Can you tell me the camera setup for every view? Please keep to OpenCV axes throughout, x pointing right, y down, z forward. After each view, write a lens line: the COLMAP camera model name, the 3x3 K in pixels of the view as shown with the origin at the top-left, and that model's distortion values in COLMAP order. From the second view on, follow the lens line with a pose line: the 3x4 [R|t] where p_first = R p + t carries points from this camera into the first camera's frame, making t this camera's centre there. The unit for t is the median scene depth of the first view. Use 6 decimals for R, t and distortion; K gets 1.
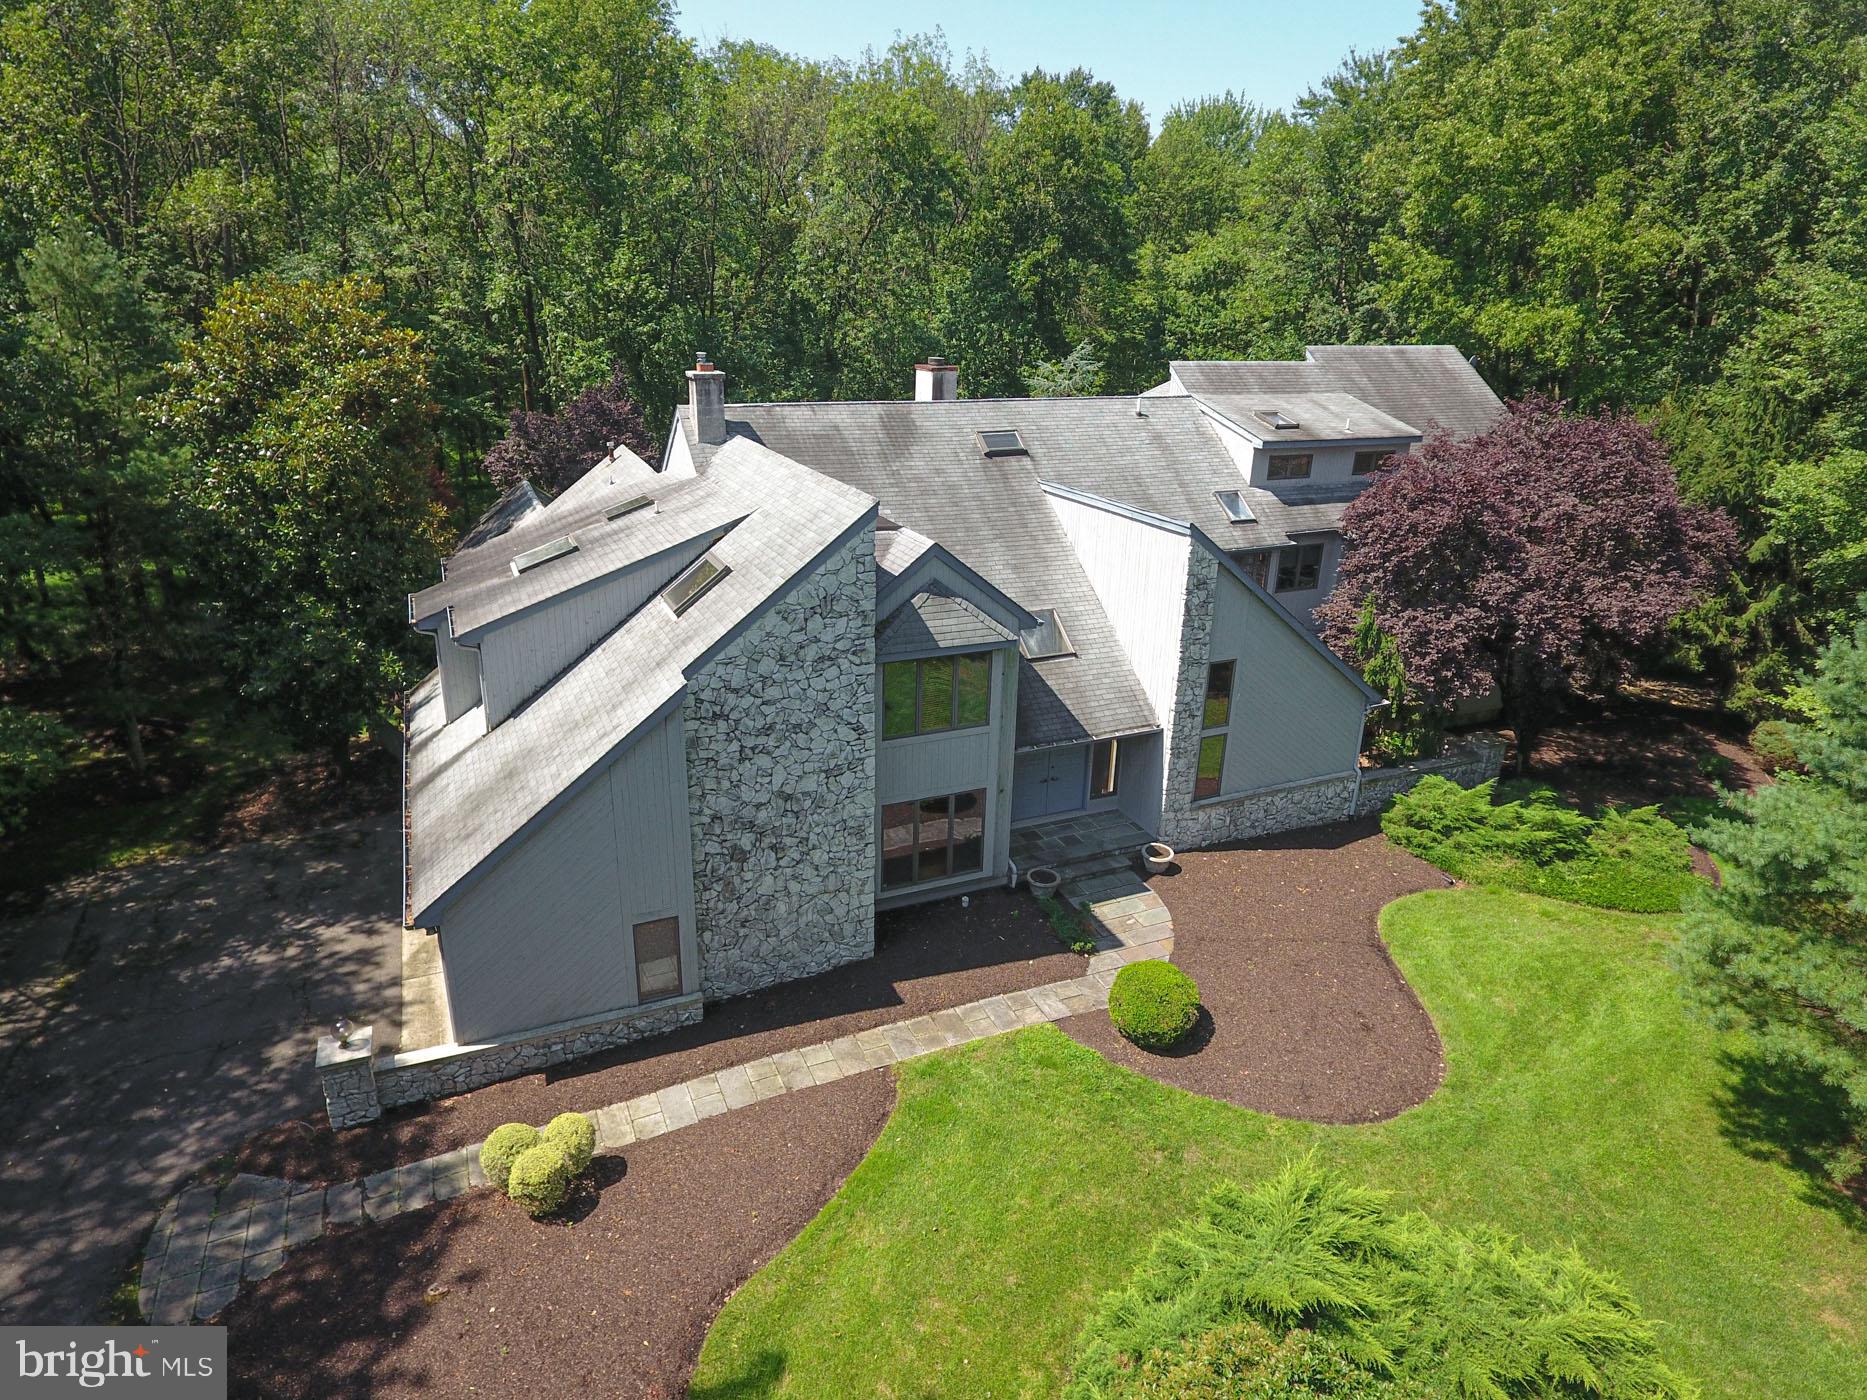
lens RADIAL K [[1098.5, 0, 930.2], [0, 1098.5, 692.8], [0, 0, 1]] dist [-0.006014, 0.001357]
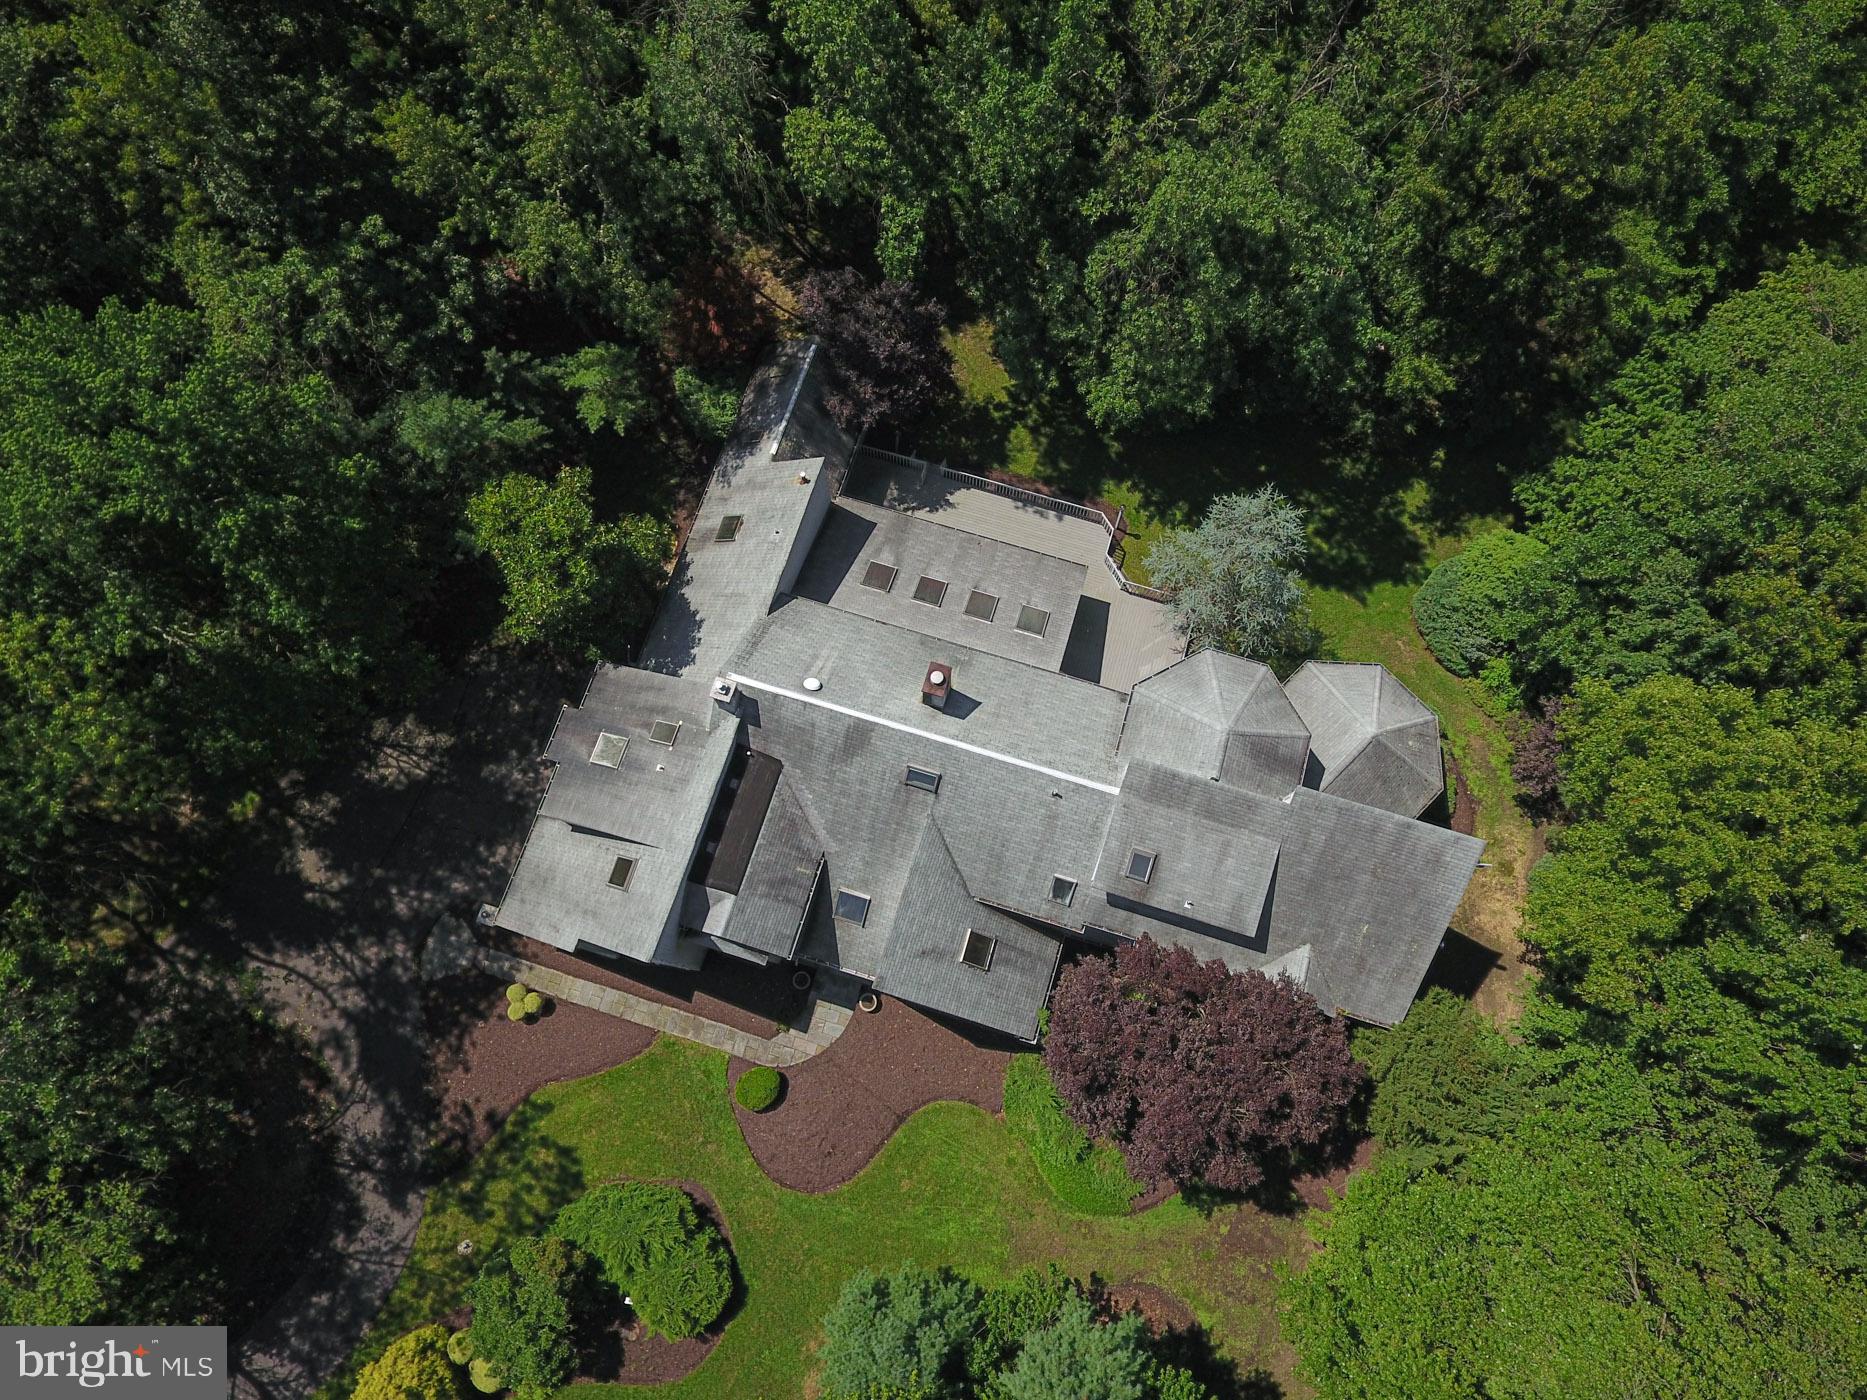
lens RADIAL K [[1098.5, 0, 954.4], [0, 1098.5, 691.0], [0, 0, 1]] dist [-0.006014, 0.001357]
pose [[0.756460, 0.627902, -0.183053, 0.343295], [-0.228406, 0.515874, 0.825654, -1.761105], [0.612862, -0.582764, 0.533654, 0.431019]]
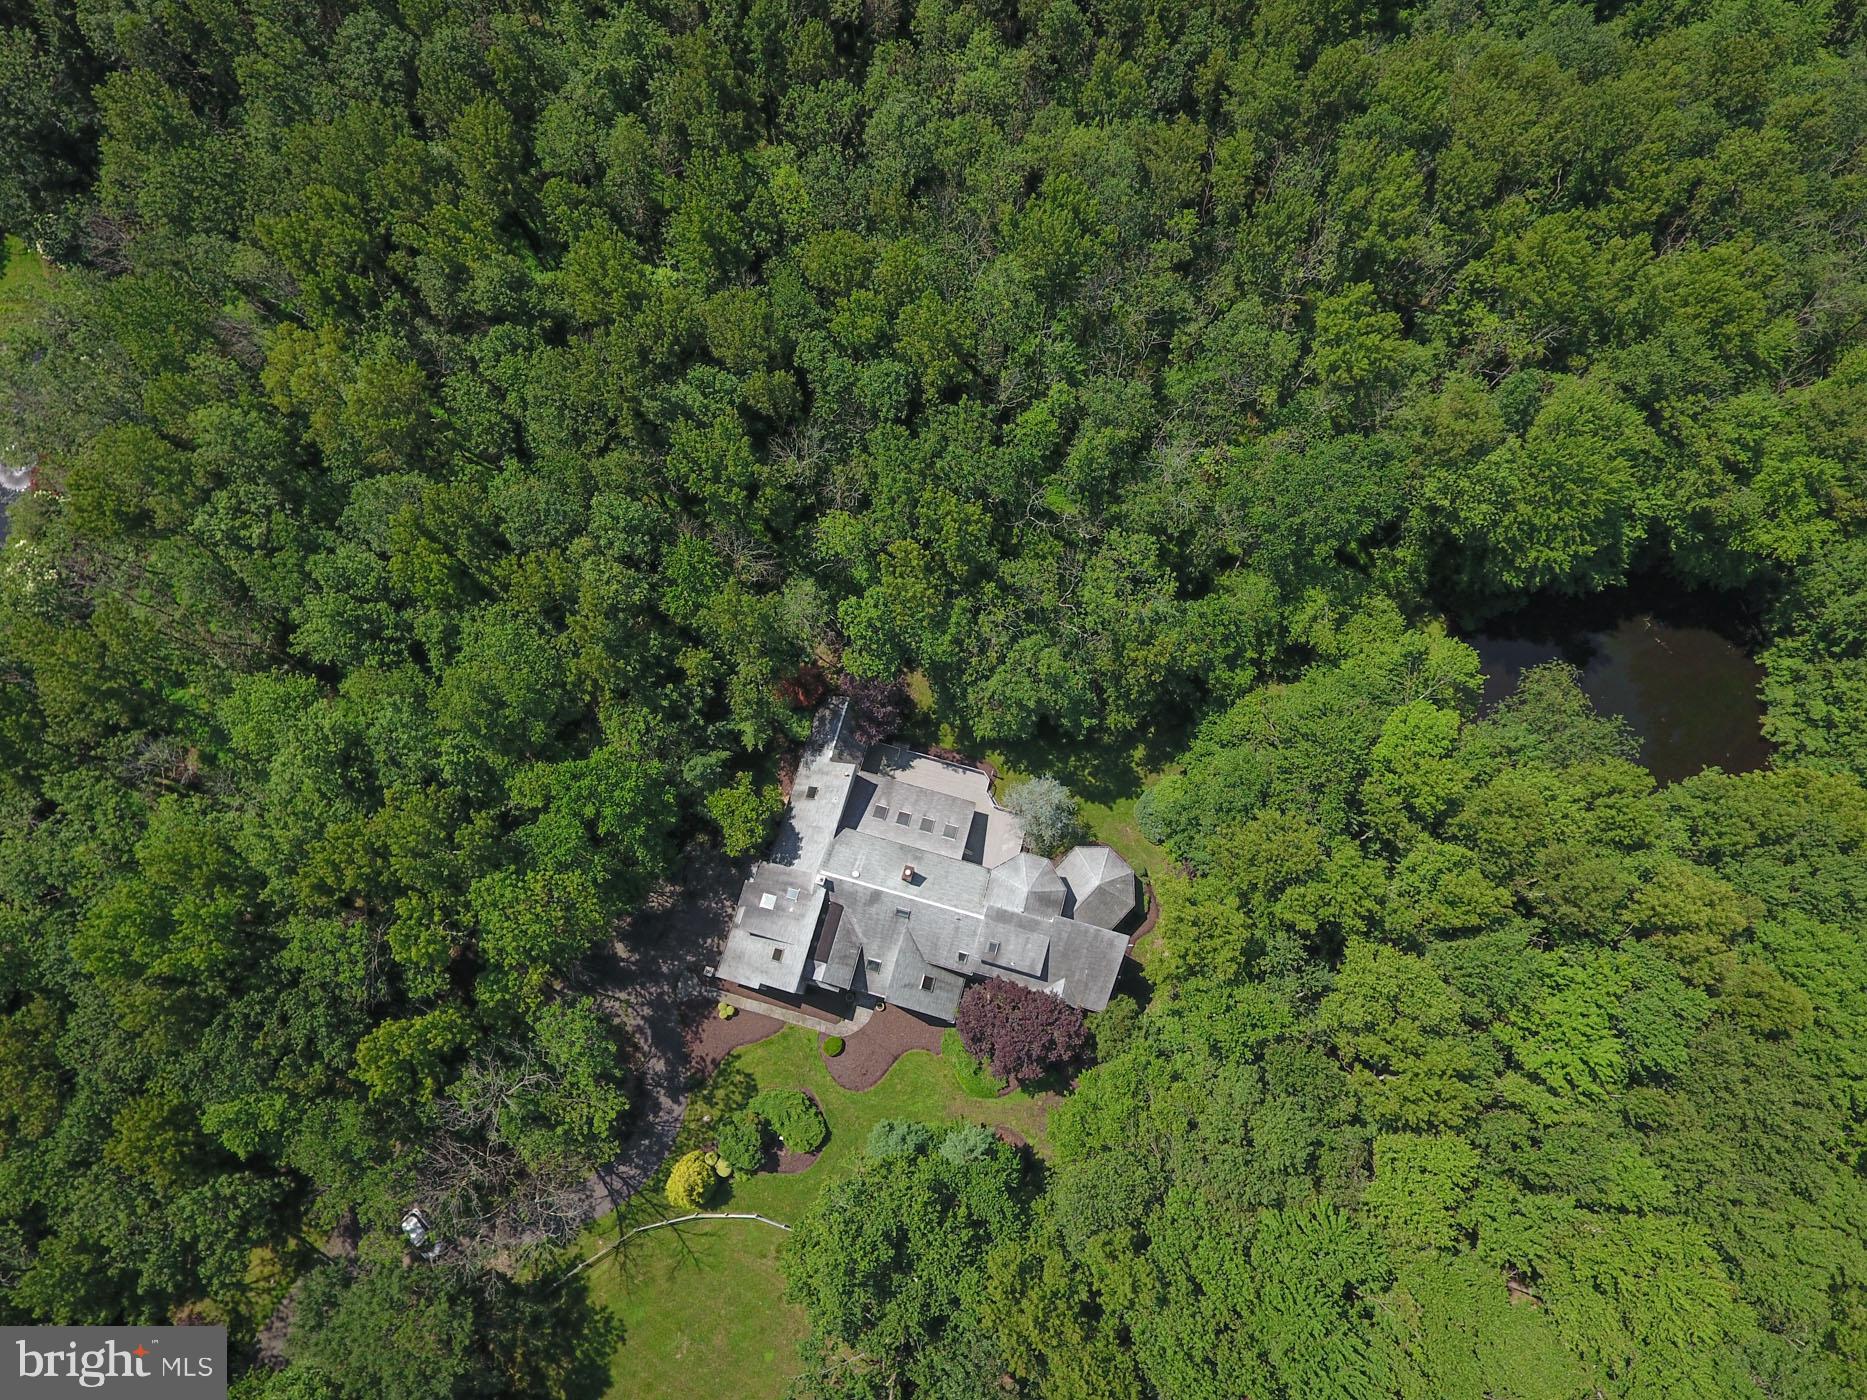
lens RADIAL K [[1098.5, 0, 927.7], [0, 1098.5, 687.7], [0, 0, 1]] dist [-0.006014, 0.001357]
pose [[0.771775, 0.610009, -0.179590, 0.373652], [-0.223789, 0.524905, 0.821215, -4.094090], [0.595216, -0.593602, 0.541621, -0.432510]]
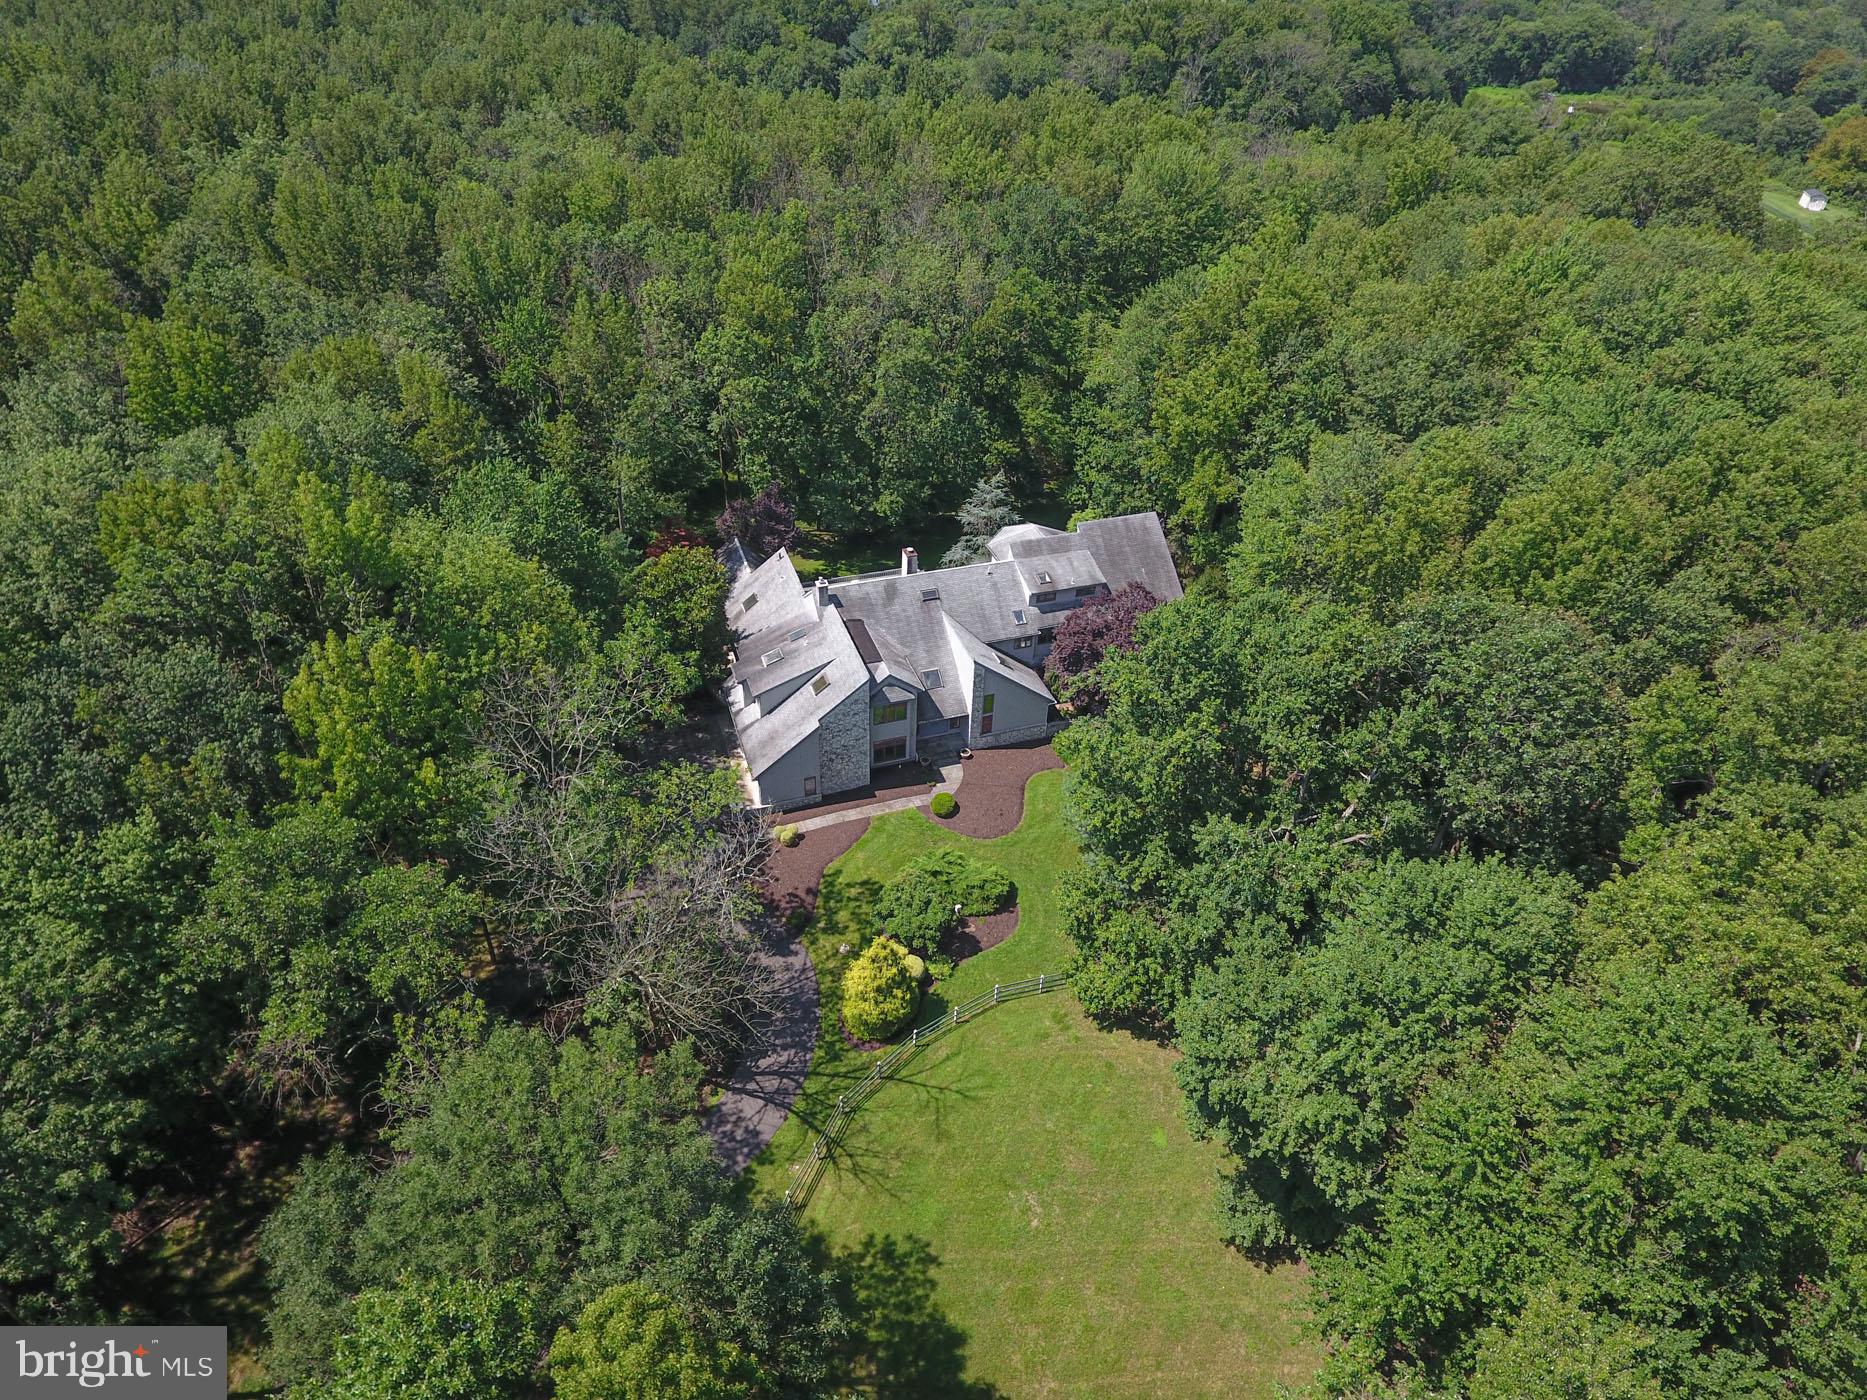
lens RADIAL K [[1098.5, 0, 930.4], [0, 1098.5, 694.2], [0, 0, 1]] dist [-0.006014, 0.001357]
pose [[0.996014, 0.062600, -0.063534, 0.310616], [-0.041972, 0.957483, 0.285418, -0.934019], [0.078700, -0.281614, 0.956295, -2.016895]]
